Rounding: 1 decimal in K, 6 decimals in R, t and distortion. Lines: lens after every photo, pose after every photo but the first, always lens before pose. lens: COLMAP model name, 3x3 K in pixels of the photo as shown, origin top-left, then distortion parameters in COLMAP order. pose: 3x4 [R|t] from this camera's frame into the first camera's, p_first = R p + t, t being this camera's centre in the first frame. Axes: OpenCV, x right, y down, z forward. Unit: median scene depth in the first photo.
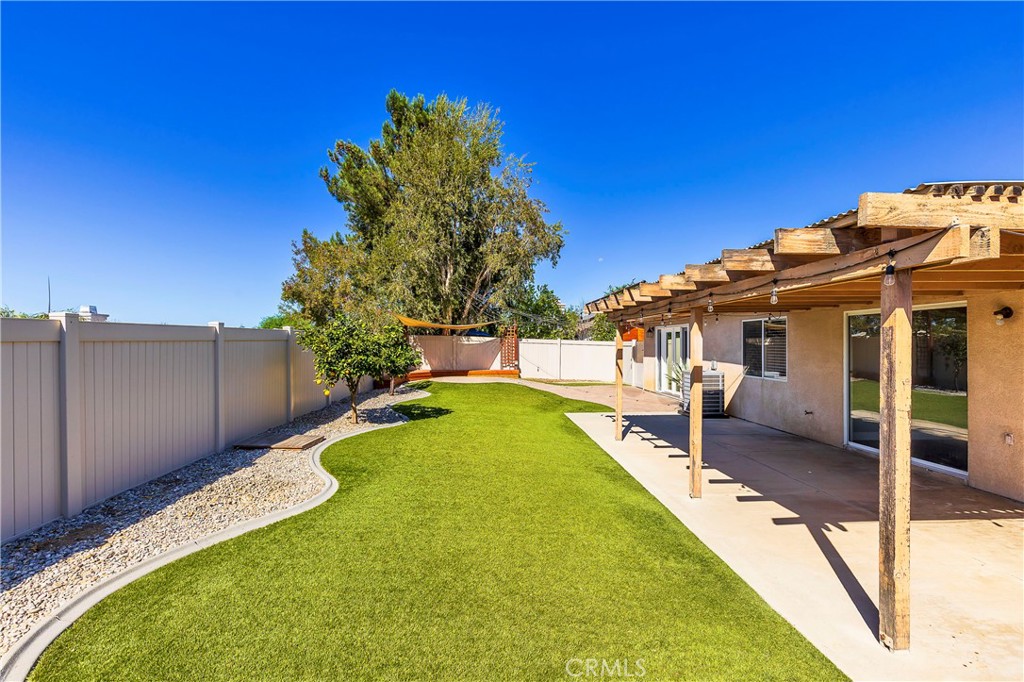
lens RADIAL K [[459.8, 0, 509.7], [0, 459.8, 342.7], [0, 0, 1]] dist [0.008314, -0.001400]
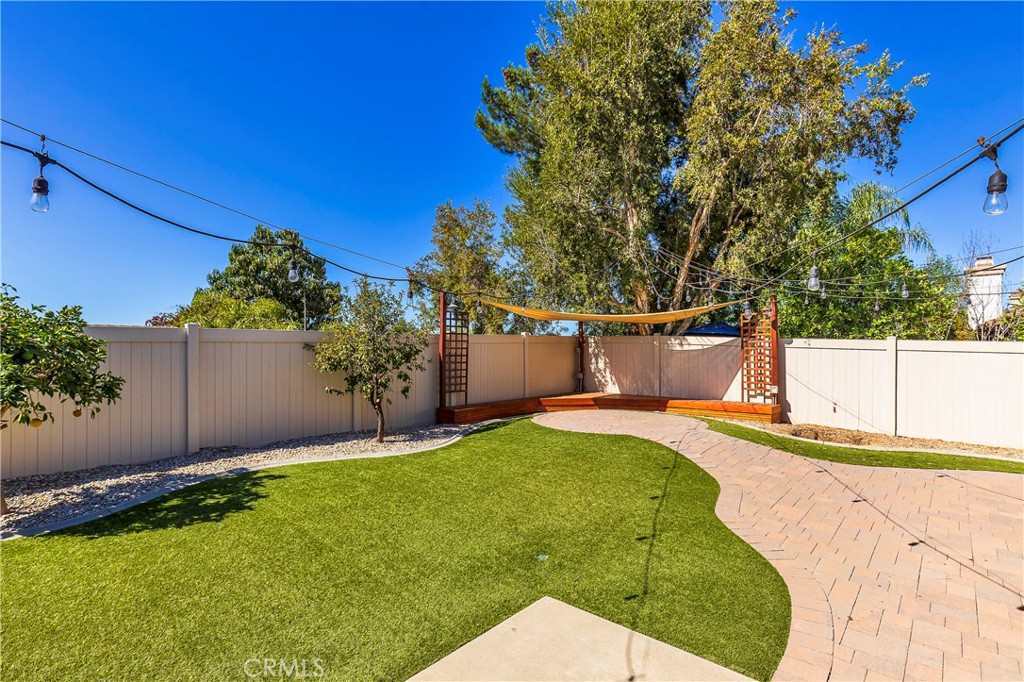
lens RADIAL K [[500.8, 0, 509.5], [0, 500.8, 345.4], [0, 0, 1]] dist [-0.010912, -0.000491]
pose [[0.714249, -0.007401, -0.699852, 0.178096], [0.000785, 0.999952, -0.009773, 0.002885], [0.699891, 0.006431, 0.714221, 0.441219]]
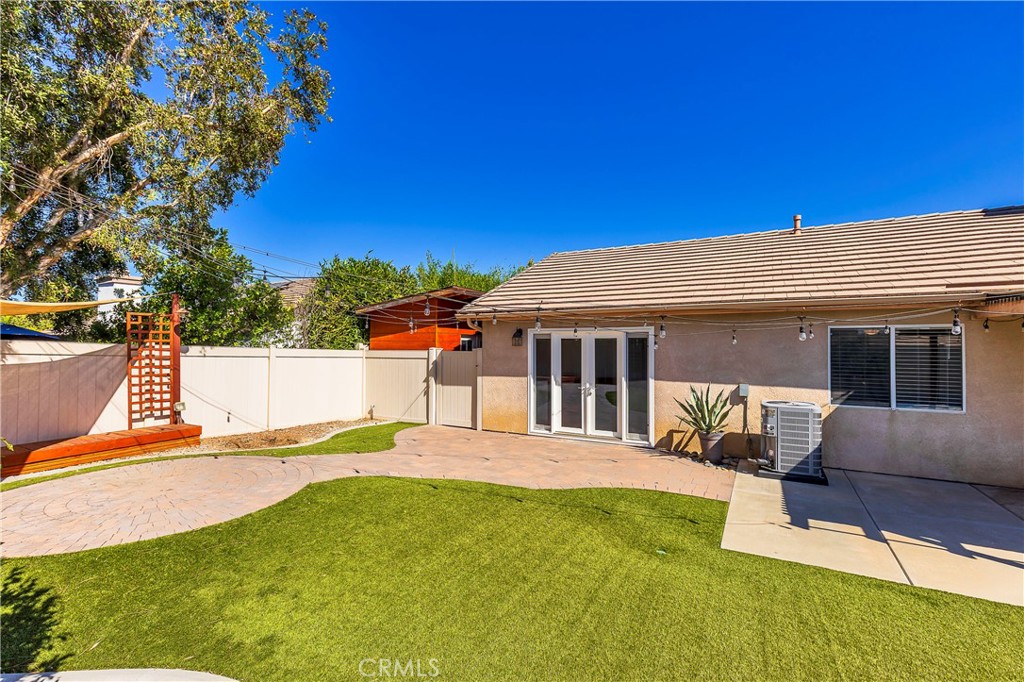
lens RADIAL K [[459.8, 0, 507.2], [0, 459.8, 340.8], [0, 0, 1]] dist [0.008314, -0.001400]
pose [[0.523934, 0.003536, 0.851752, -0.178901], [-0.000149, 0.999992, -0.004060, -0.012289], [-0.851759, 0.002000, 0.523930, 0.543581]]
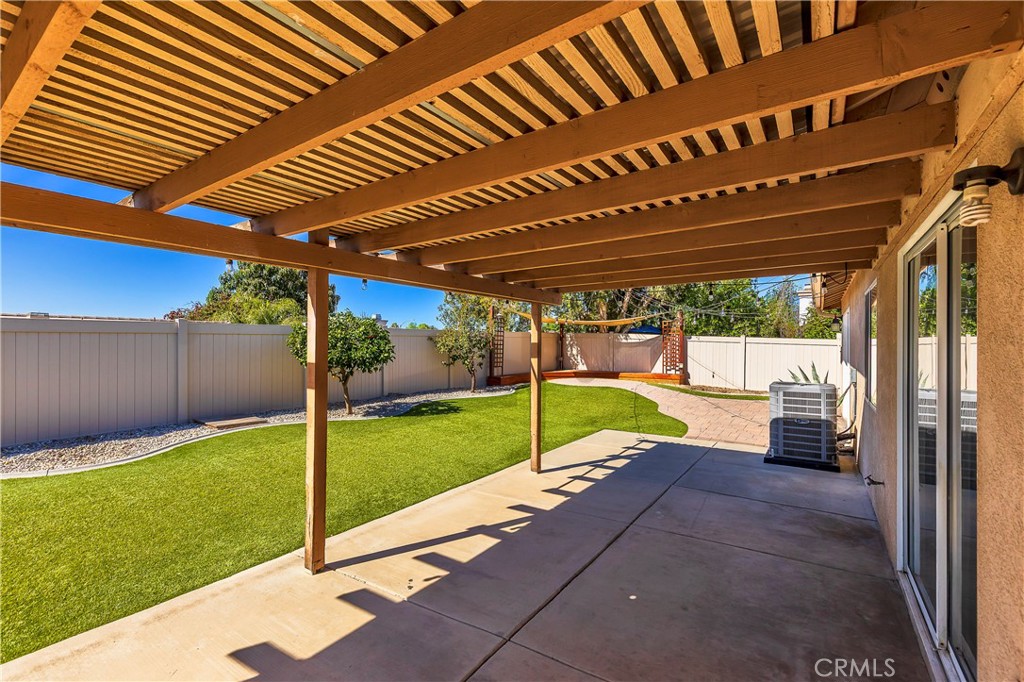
lens RADIAL K [[459.8, 0, 508.3], [0, 459.8, 340.5], [0, 0, 1]] dist [0.008314, -0.001400]
pose [[0.800634, -0.000231, -0.599154, 0.255154], [-0.004825, 0.999965, -0.006833, 0.006261], [0.599135, 0.008362, 0.800605, 0.166991]]
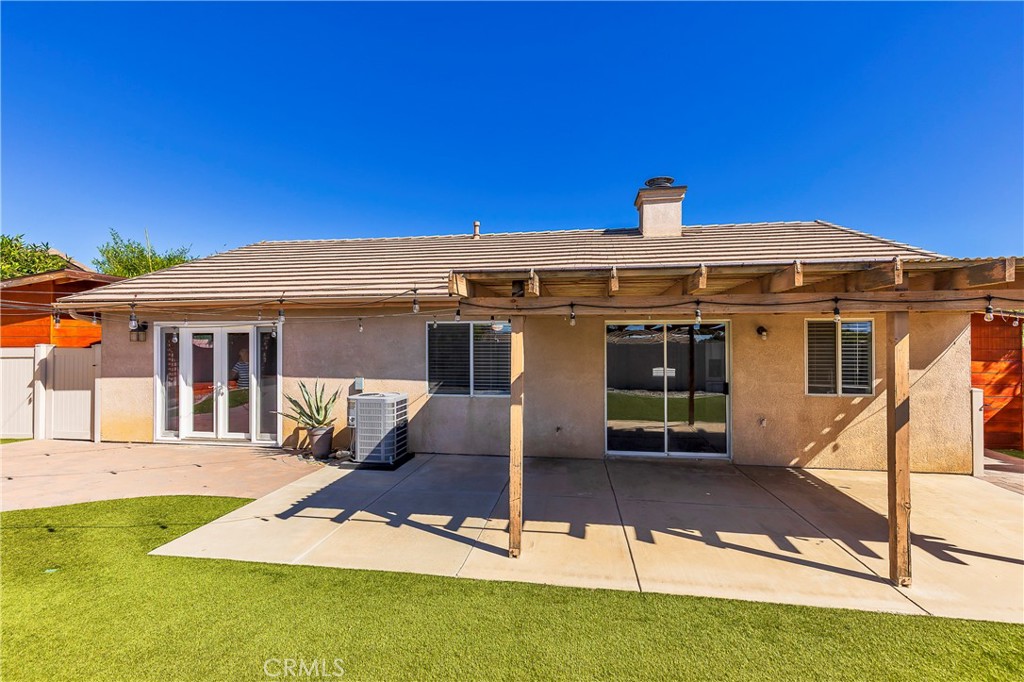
lens RADIAL K [[459.8, 0, 514.5], [0, 459.8, 343.2], [0, 0, 1]] dist [0.008314, -0.001400]
pose [[0.199829, -0.001926, 0.979829, -0.104158], [0.000667, 0.999998, 0.001830, -0.007818], [-0.979830, 0.000288, 0.199830, 0.368618]]
